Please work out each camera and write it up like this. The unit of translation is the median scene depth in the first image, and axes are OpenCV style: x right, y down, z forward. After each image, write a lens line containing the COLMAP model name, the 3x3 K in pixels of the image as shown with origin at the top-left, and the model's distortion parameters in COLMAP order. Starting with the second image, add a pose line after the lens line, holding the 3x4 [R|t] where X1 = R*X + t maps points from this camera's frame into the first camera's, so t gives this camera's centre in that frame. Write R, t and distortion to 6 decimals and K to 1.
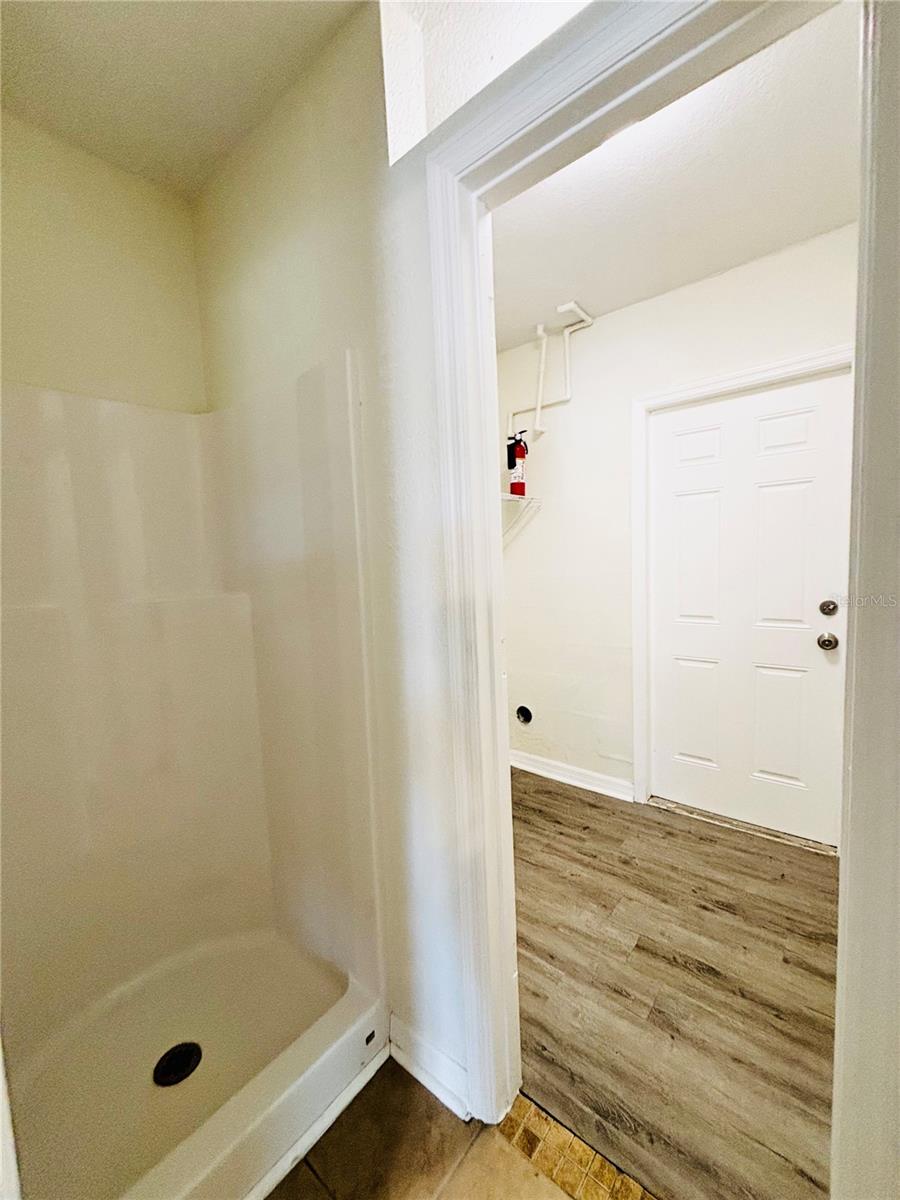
lens RADIAL K [[484.9, 0, 450.0], [0, 484.9, 600.0], [0, 0, 1]] dist [0.001039, -0.000128]
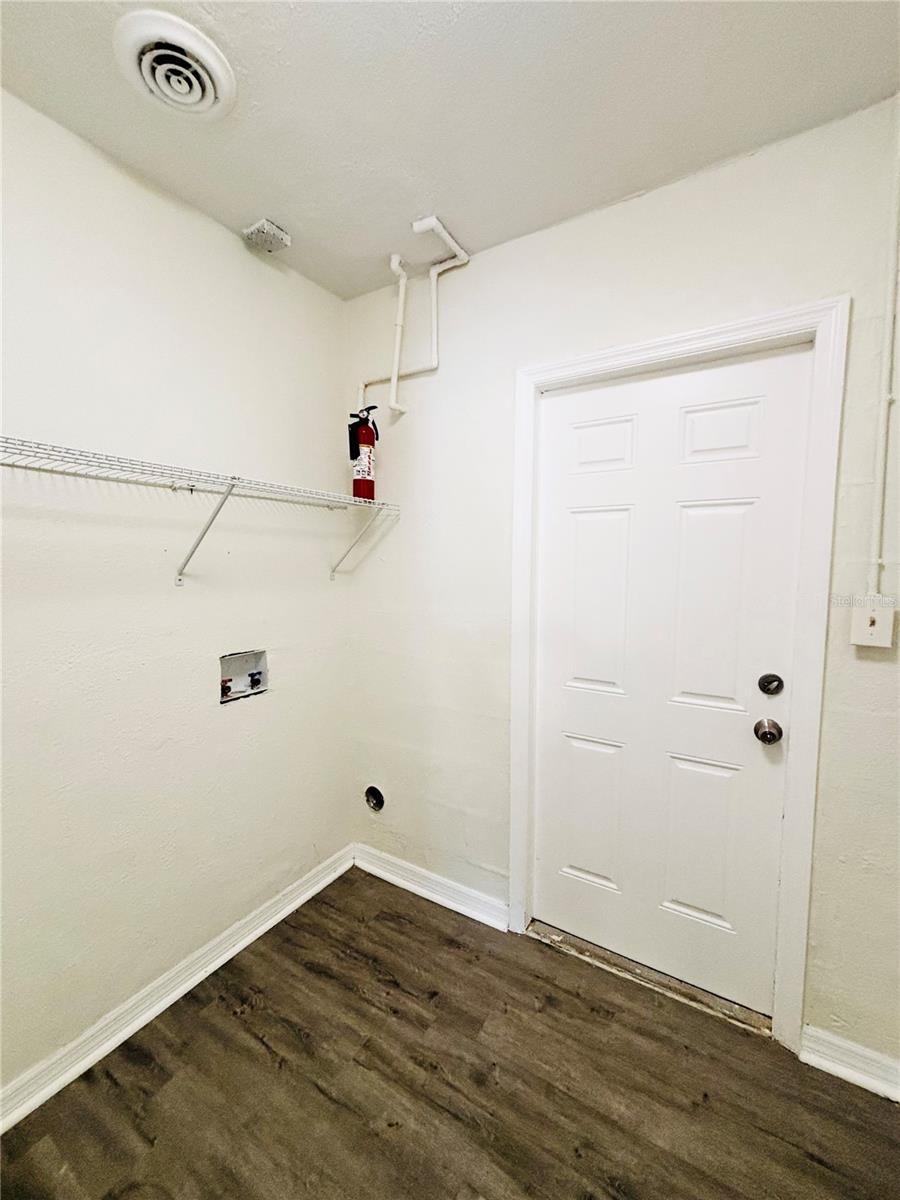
lens RADIAL K [[484.9, 0, 450.0], [0, 484.9, 600.0], [0, 0, 1]] dist [0.001039, -0.000128]
pose [[0.986009, 0.031801, 0.163629, 0.163139], [-0.029555, 0.999433, -0.016145, -0.063439], [-0.164049, 0.011083, 0.986390, 0.303614]]
